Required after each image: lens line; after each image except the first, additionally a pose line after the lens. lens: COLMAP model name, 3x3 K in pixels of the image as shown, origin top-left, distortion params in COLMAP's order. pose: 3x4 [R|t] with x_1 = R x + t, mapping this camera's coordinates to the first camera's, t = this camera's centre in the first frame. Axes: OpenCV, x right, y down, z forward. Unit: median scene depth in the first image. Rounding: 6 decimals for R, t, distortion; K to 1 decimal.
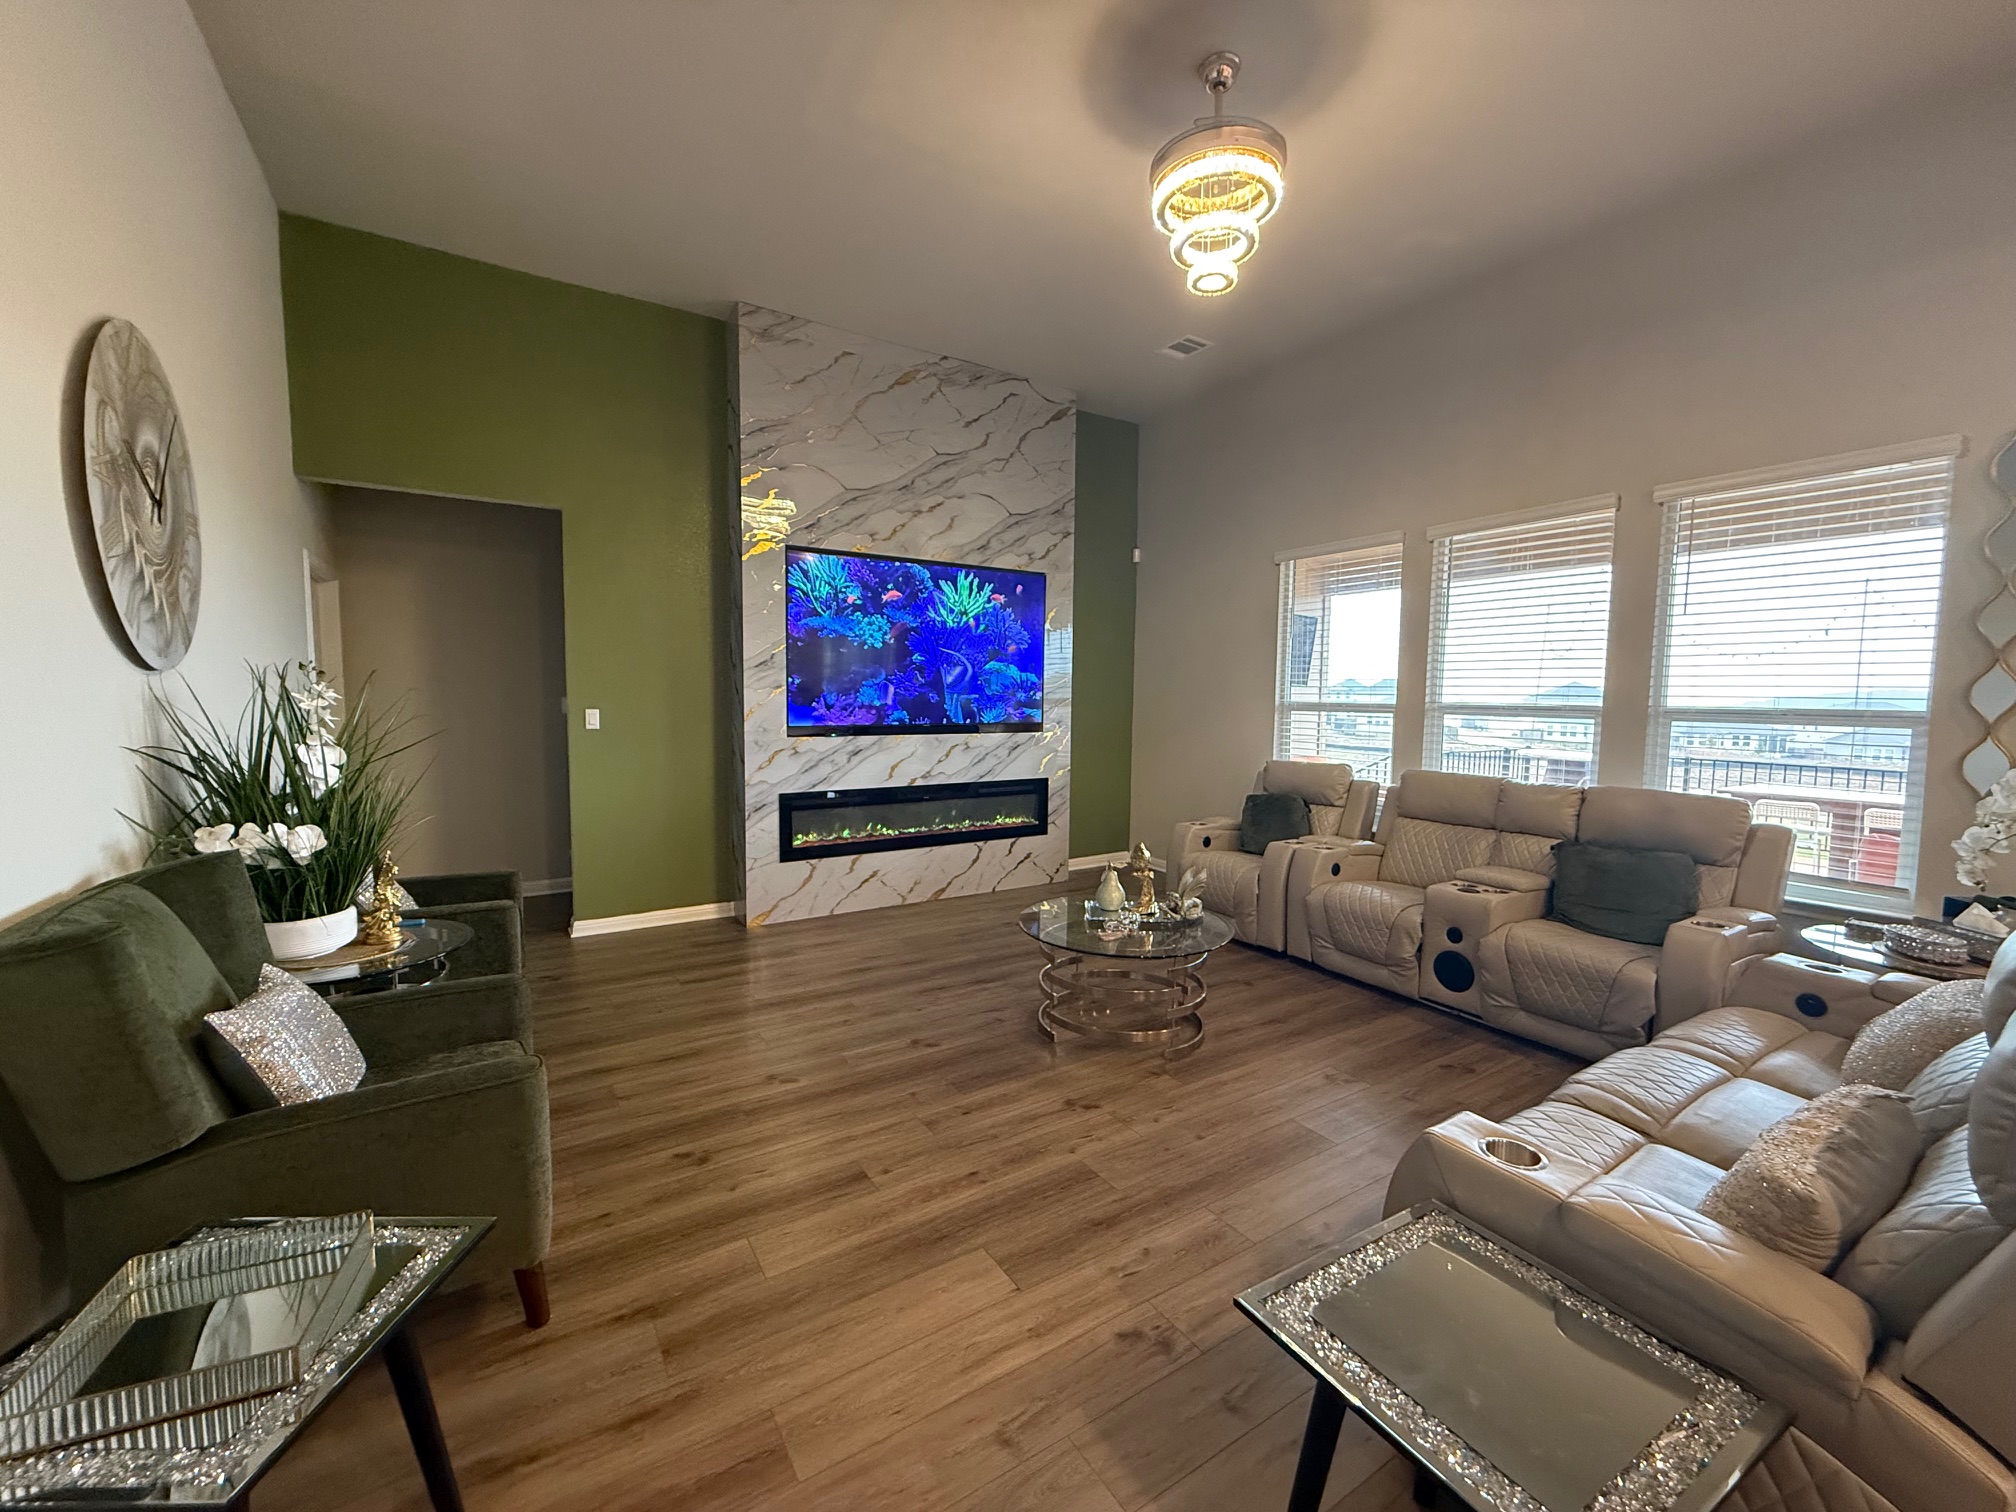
lens RADIAL K [[811.9, 0, 999.4], [0, 811.9, 755.0], [0, 0, 1]] dist [0.000665, 0.000055]
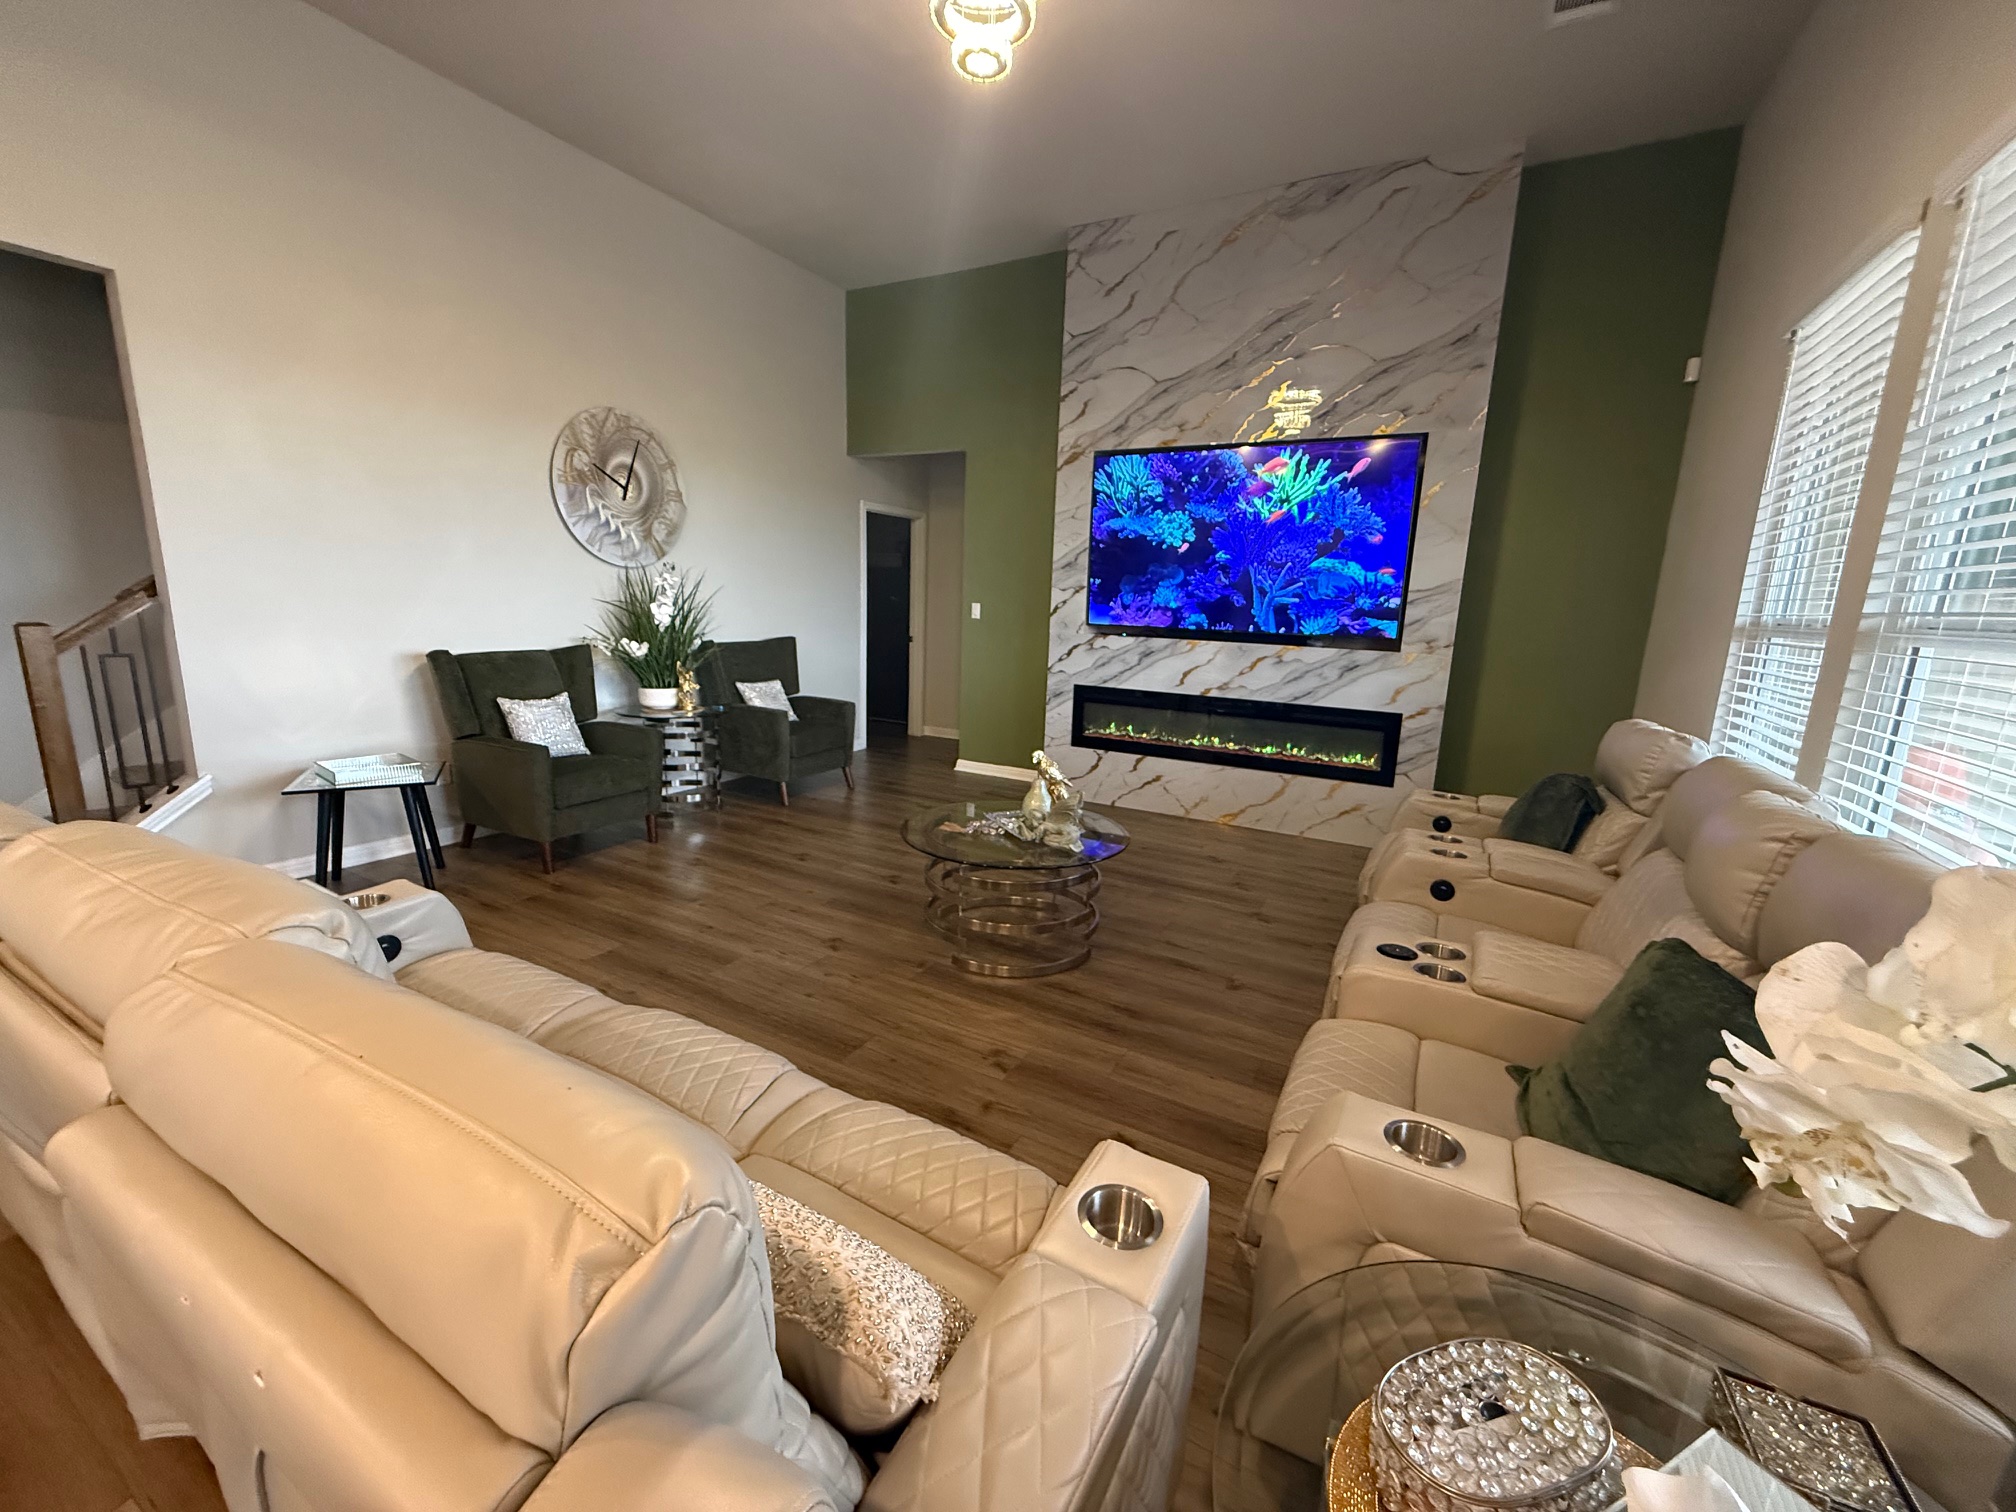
lens RADIAL K [[811.9, 0, 996.7], [0, 811.9, 753.8], [0, 0, 1]] dist [0.000665, 0.000055]
pose [[0.473579, 0.174717, -0.863248, 0.614843], [-0.096516, 0.984519, 0.146312, -0.010239], [0.875447, 0.014027, 0.483110, 0.347803]]
